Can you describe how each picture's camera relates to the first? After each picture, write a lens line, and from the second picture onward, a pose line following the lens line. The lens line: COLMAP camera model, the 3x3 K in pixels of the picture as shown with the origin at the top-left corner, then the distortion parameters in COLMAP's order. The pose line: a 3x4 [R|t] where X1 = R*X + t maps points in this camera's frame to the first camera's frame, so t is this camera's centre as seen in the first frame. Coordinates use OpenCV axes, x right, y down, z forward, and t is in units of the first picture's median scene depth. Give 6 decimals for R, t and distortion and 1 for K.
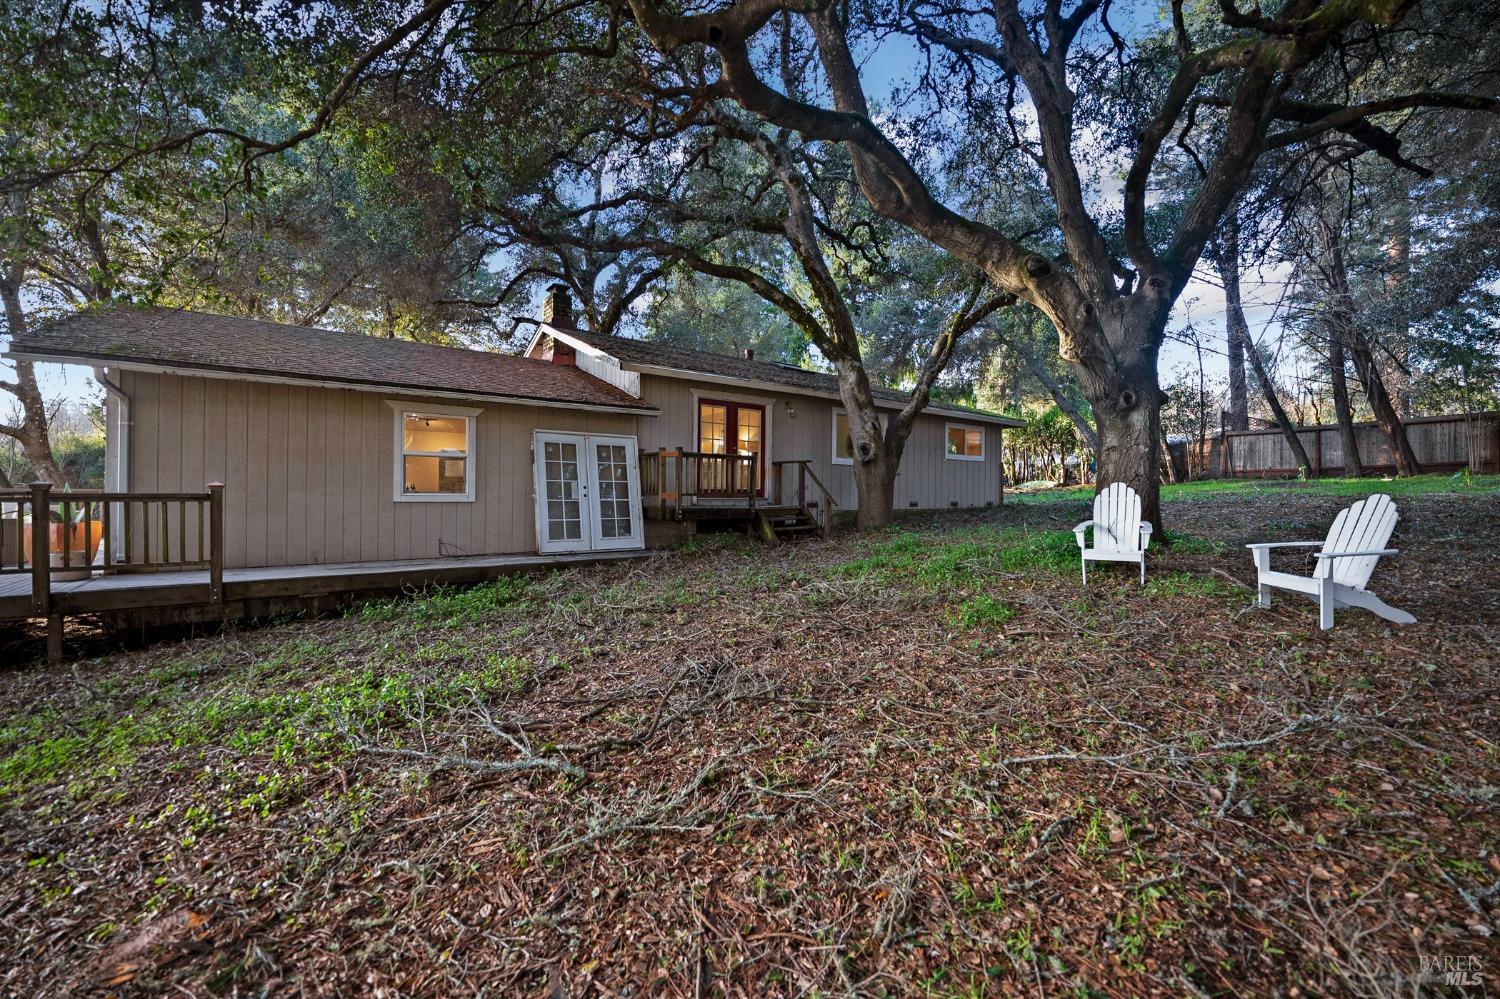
lens RADIAL K [[597.2, 0, 750.0], [0, 597.2, 499.5], [0, 0, 1]] dist [-0.000988, 0.000065]
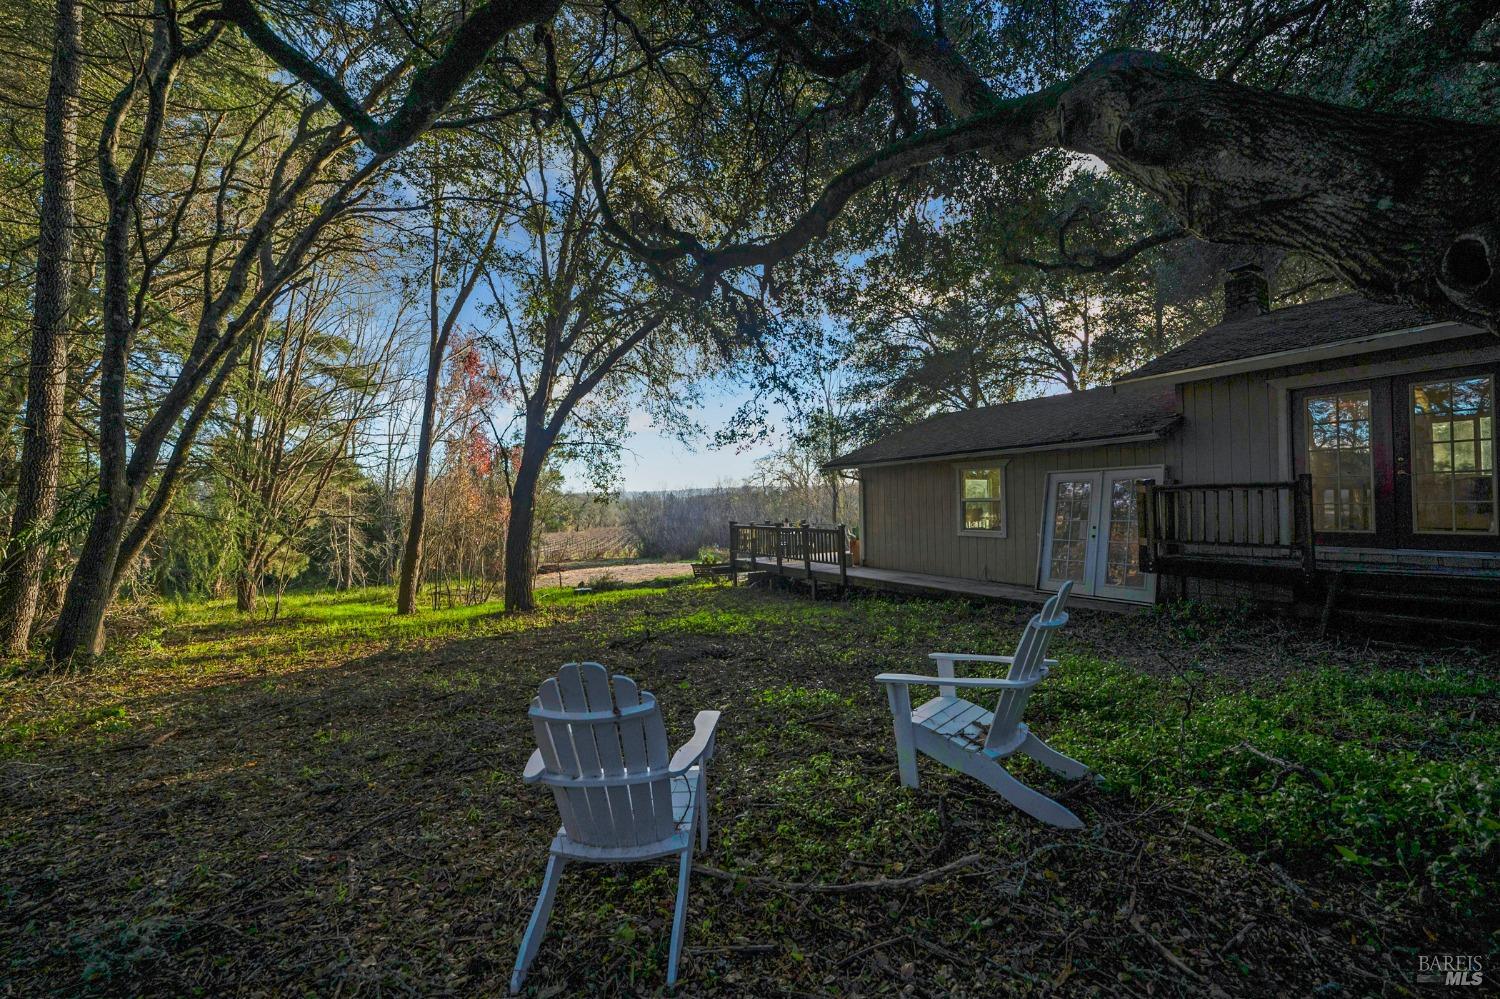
lens RADIAL K [[597.2, 0, 750.0], [0, 597.2, 499.5], [0, 0, 1]] dist [-0.000988, 0.000065]
pose [[-0.126460, -0.023624, -0.991690, 0.793129], [-0.010576, 0.999692, -0.022466, -0.040420], [0.991915, 0.007647, -0.126670, 0.646980]]
